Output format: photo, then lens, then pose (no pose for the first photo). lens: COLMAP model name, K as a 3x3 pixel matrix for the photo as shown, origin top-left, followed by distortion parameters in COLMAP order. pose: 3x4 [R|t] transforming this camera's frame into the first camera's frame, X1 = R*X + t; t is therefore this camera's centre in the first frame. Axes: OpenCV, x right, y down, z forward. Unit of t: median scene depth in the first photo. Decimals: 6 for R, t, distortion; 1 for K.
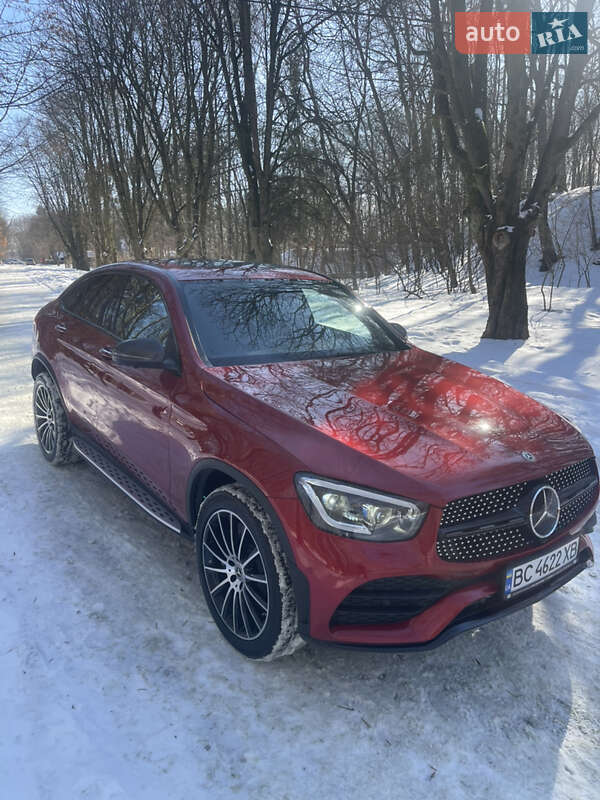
lens RADIAL K [[615.4, 0, 290.5], [0, 615.4, 405.5], [0, 0, 1]] dist [0.067672, -0.100846]
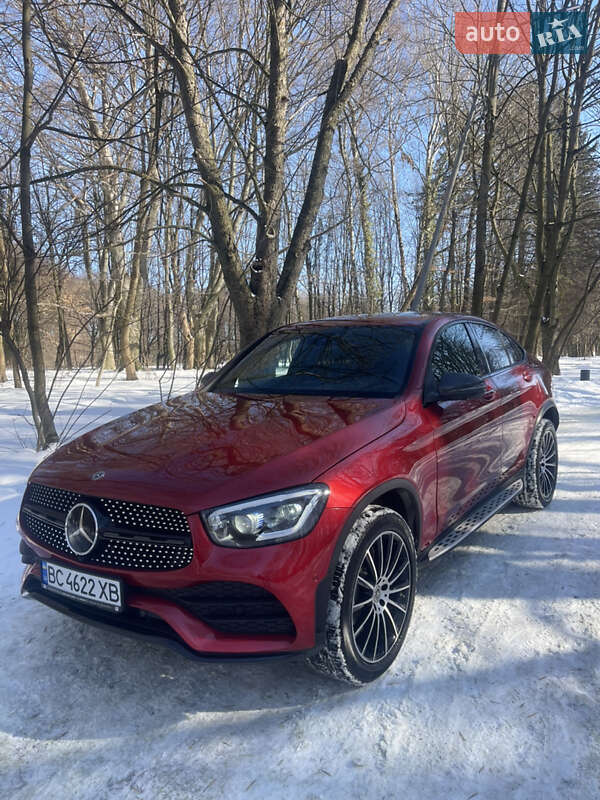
lens RADIAL K [[599.1, 0, 299.4], [0, 599.1, 385.3], [0, 0, 1]] dist [0.071704, -0.087107]
pose [[0.362786, 0.070311, -0.929216, 0.914038], [-0.187865, 0.982194, 0.000973, -0.081749], [0.912739, 0.174215, 0.369536, 0.578743]]
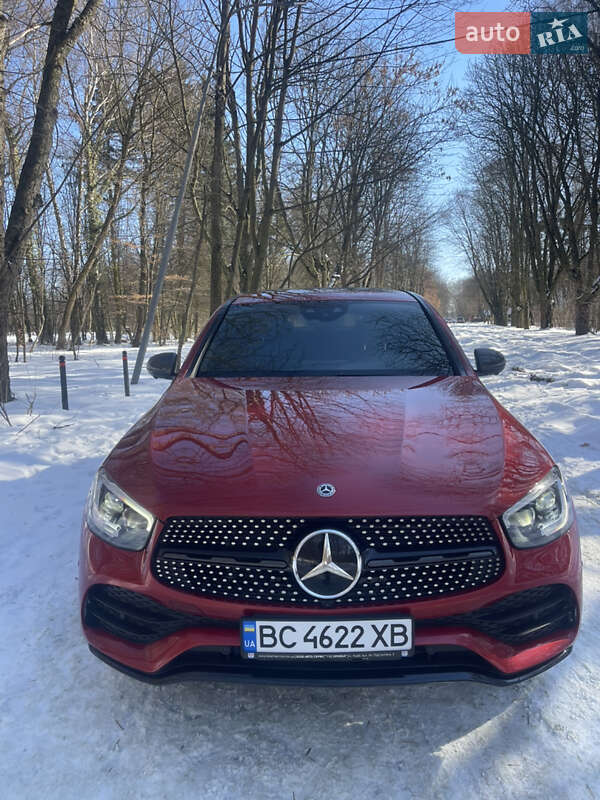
lens RADIAL K [[625.5, 0, 301.6], [0, 625.5, 422.9], [0, 0, 1]] dist [-0.015483, -0.004342]
pose [[0.804407, 0.092658, -0.586808, 0.508192], [-0.128330, 0.991543, -0.019350, 0.014474], [0.580052, 0.090871, 0.809495, 0.228434]]
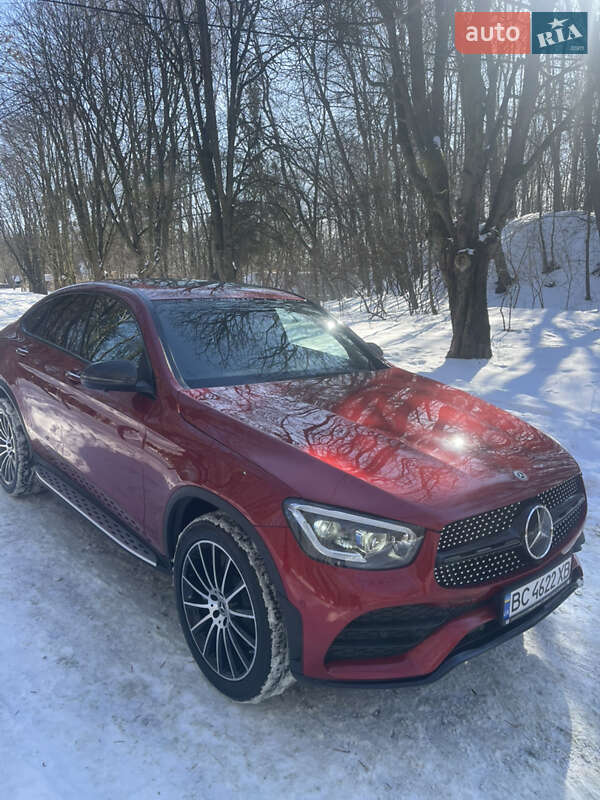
lens RADIAL K [[614.5, 0, 300.0], [0, 614.5, 400.0], [0, 0, 1]] dist [0.073898, -0.109610]
pose [[0.997123, -0.016450, 0.073994, -0.020958], [0.019712, 0.998856, -0.043570, -0.000333], [-0.073193, 0.044903, 0.996306, 0.030100]]
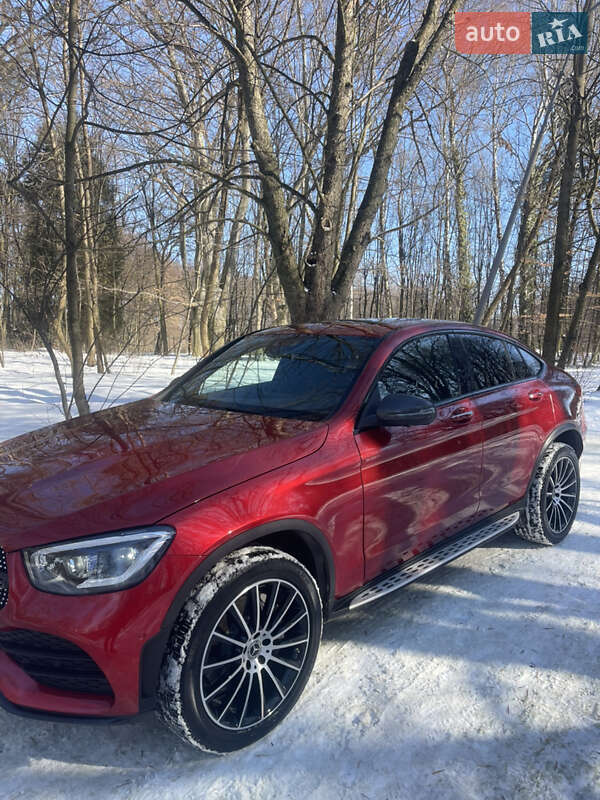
lens RADIAL K [[599.1, 0, 299.4], [0, 599.1, 385.3], [0, 0, 1]] dist [0.071704, -0.087107]
pose [[0.211072, 0.096008, -0.972744, 0.894429], [-0.222493, 0.973760, 0.047831, -0.158537], [0.951812, 0.206333, 0.226895, 0.804383]]
